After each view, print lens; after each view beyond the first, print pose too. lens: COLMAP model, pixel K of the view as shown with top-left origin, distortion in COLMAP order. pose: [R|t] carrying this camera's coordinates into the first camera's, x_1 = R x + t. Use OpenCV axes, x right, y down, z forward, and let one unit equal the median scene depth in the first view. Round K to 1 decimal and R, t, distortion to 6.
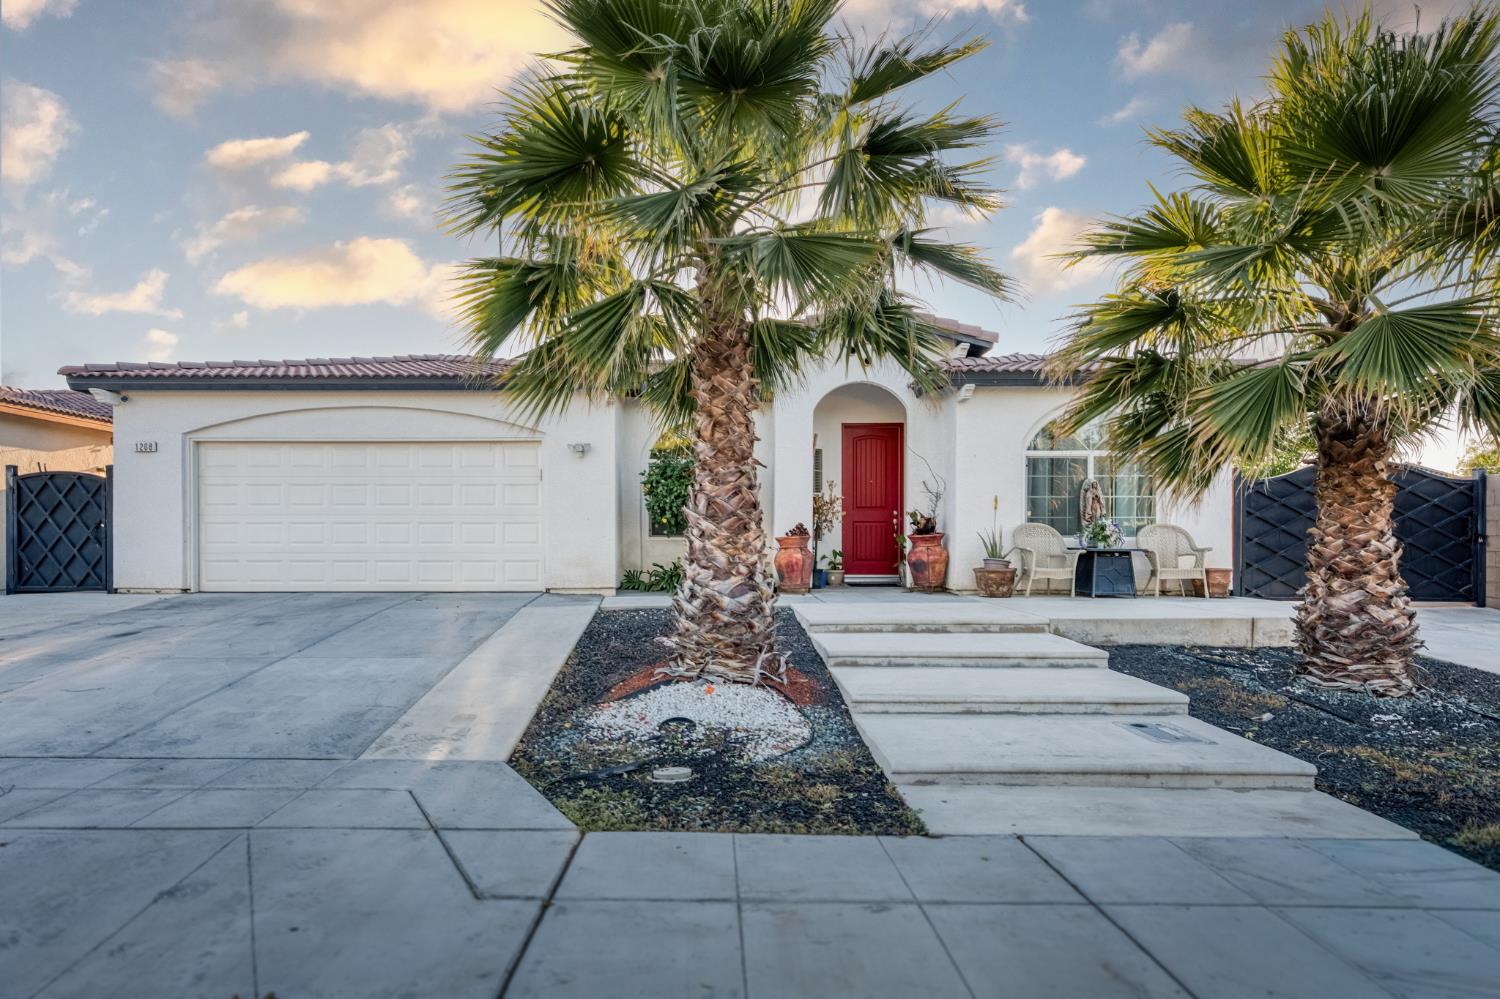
lens RADIAL K [[923.2, 0, 712.6], [0, 923.2, 536.4], [0, 0, 1]] dist [0.009403, -0.001402]
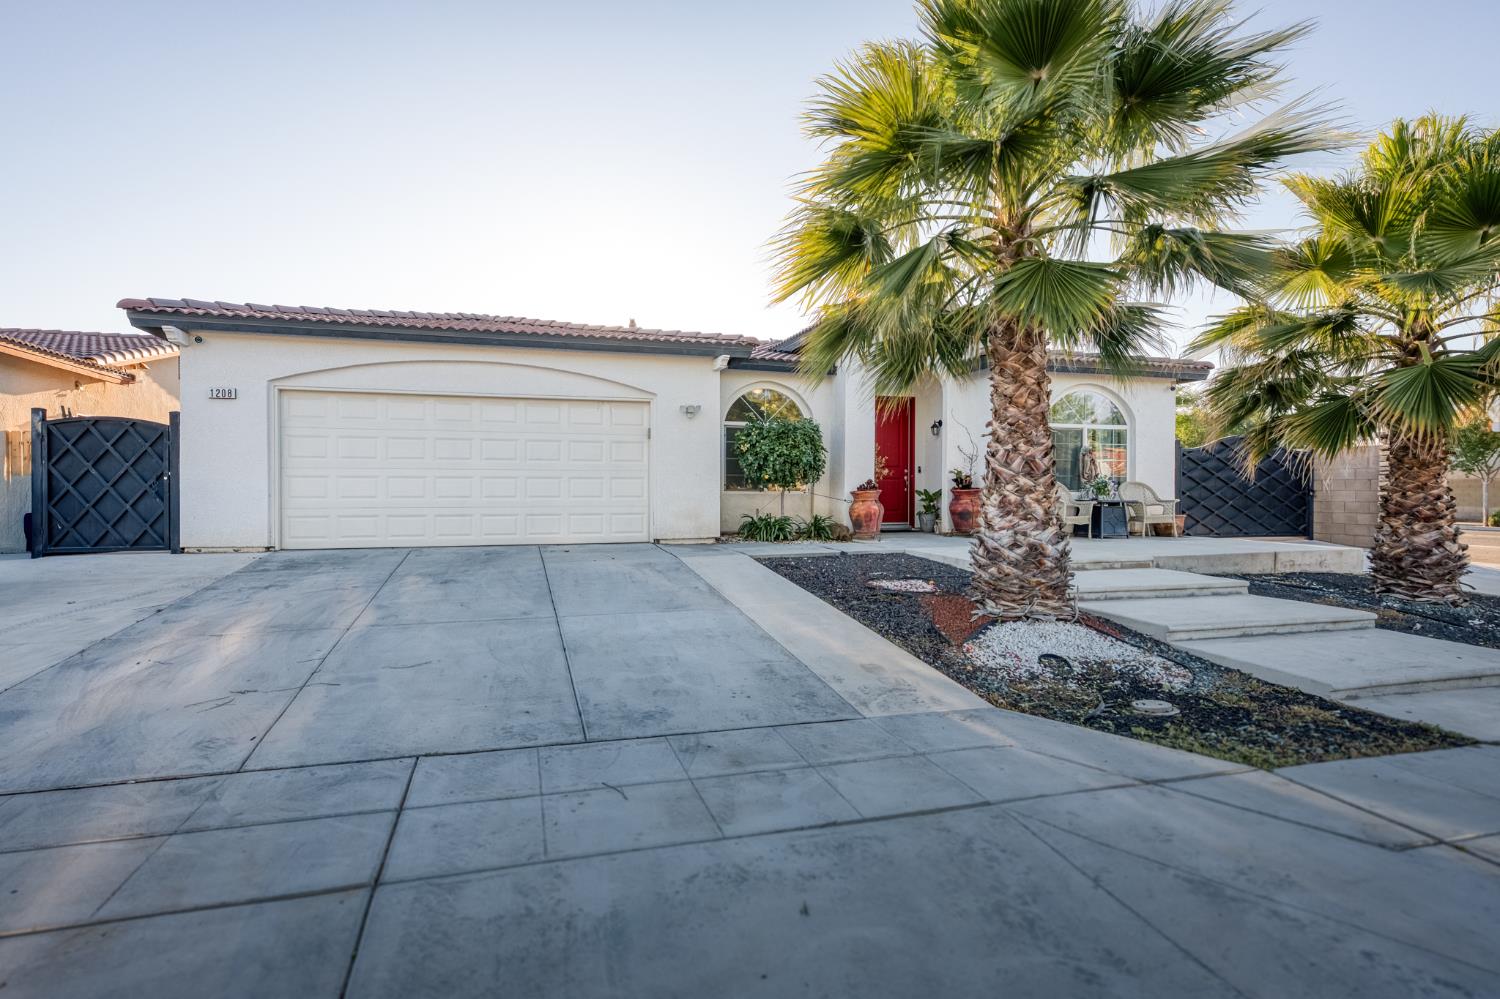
lens RADIAL K [[766.1, 0, 749.8], [0, 766.1, 492.1], [0, 0, 1]] dist [0.004215, 0.001131]
pose [[0.954652, 0.000013, 0.297722, -0.569684], [-0.000947, 0.999995, 0.002994, -0.001571], [-0.297721, -0.003141, 0.954648, 0.195754]]
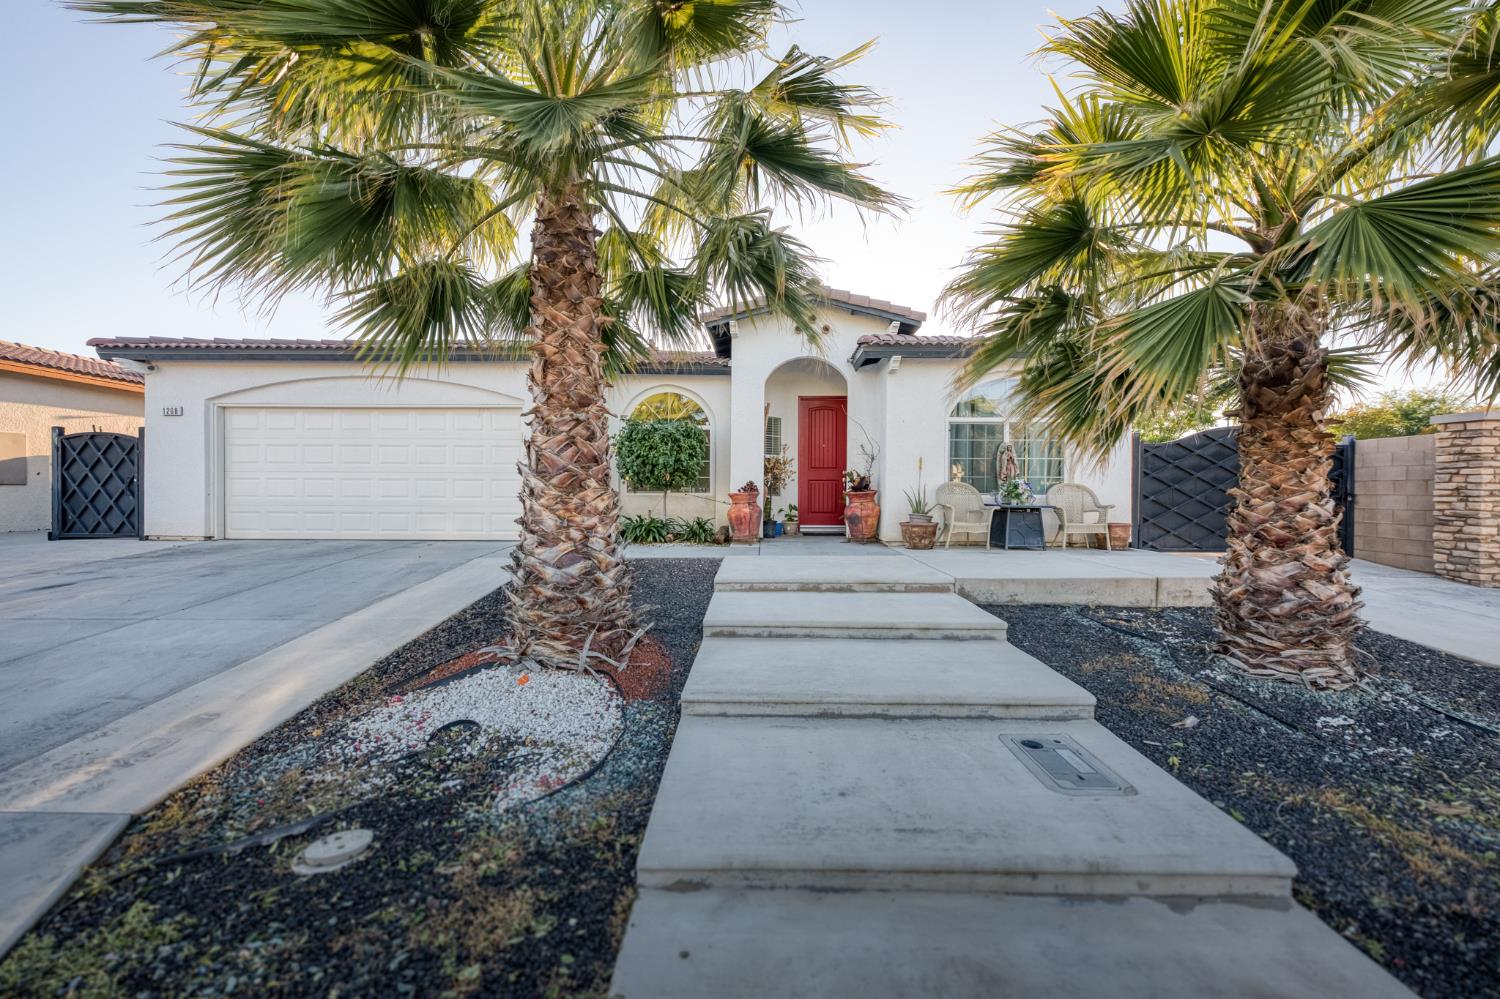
lens RADIAL K [[624.3, 0, 773.6], [0, 624.3, 491.8], [0, 0, 1]] dist [-0.003038, 0.000405]
pose [[0.999976, 0.004498, 0.005249, 0.199180], [-0.004513, 0.999986, 0.002779, -0.005354], [-0.005237, -0.002803, 0.999982, 0.396791]]
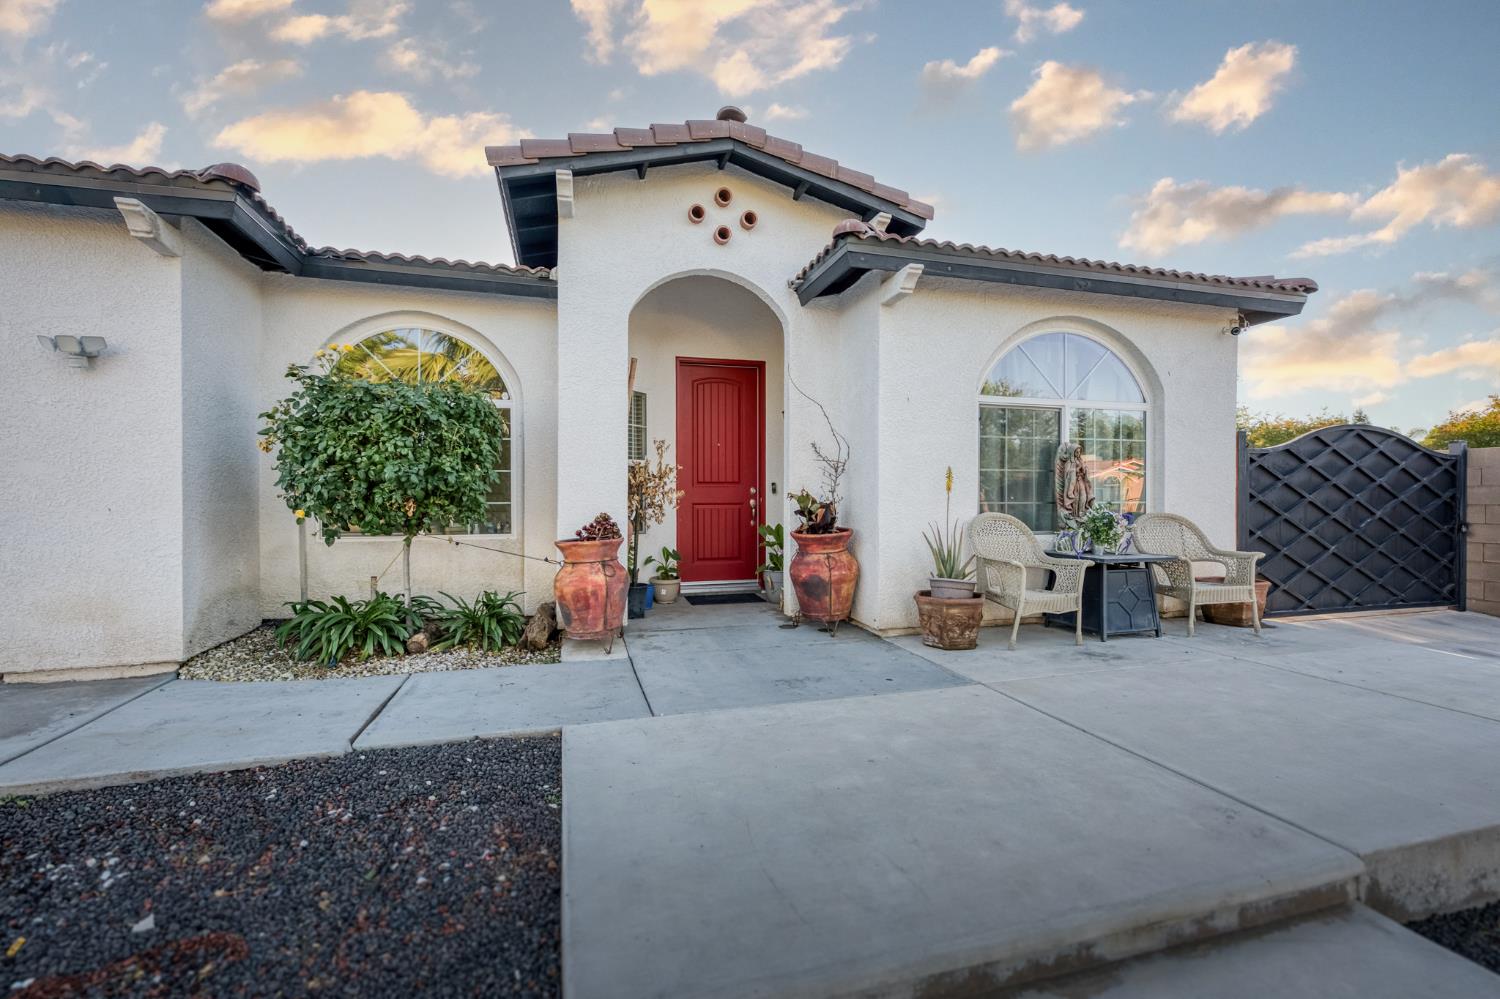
lens RADIAL K [[647.1, 0, 769.7], [0, 647.1, 498.6], [0, 0, 1]] dist [-0.000011, 0.000100]
pose [[0.955414, -0.002837, 0.295256, 0.126632], [0.001334, 0.999985, 0.005292, -0.042294], [-0.295266, -0.004662, 0.955404, 1.016492]]
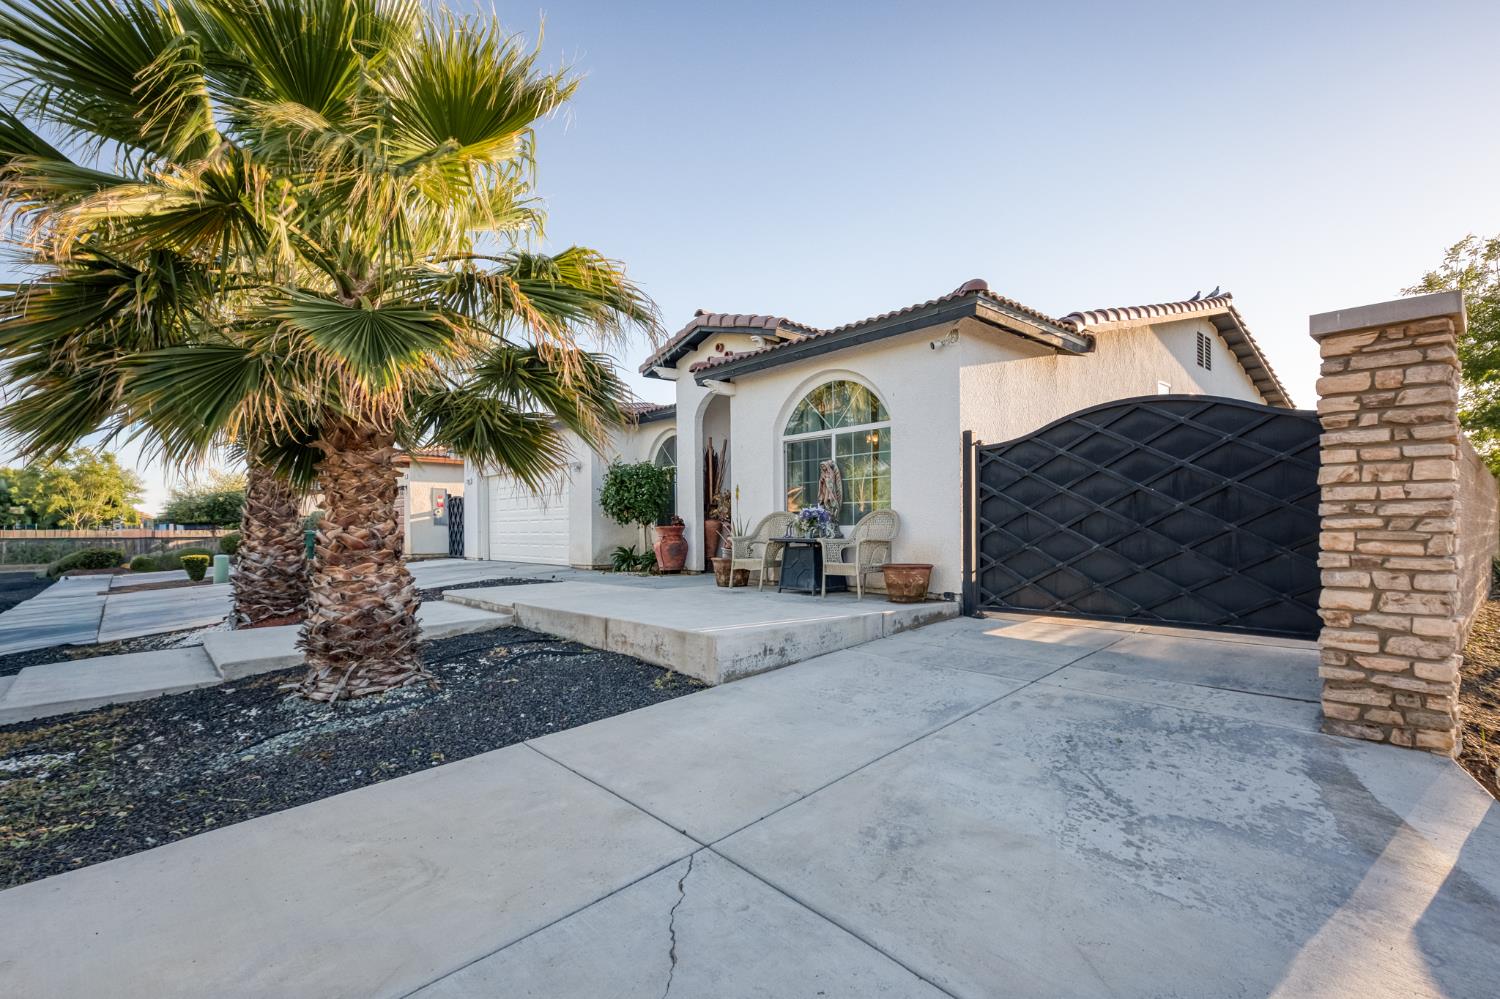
lens RADIAL K [[703.9, 0, 752.9], [0, 703.9, 511.0], [0, 0, 1]] dist [0.000666, 0.000083]
pose [[0.678676, -0.020449, -0.734153, 1.401709], [0.011887, 0.999787, -0.016860, -0.000923], [0.734341, 0.002715, 0.678775, 0.773295]]
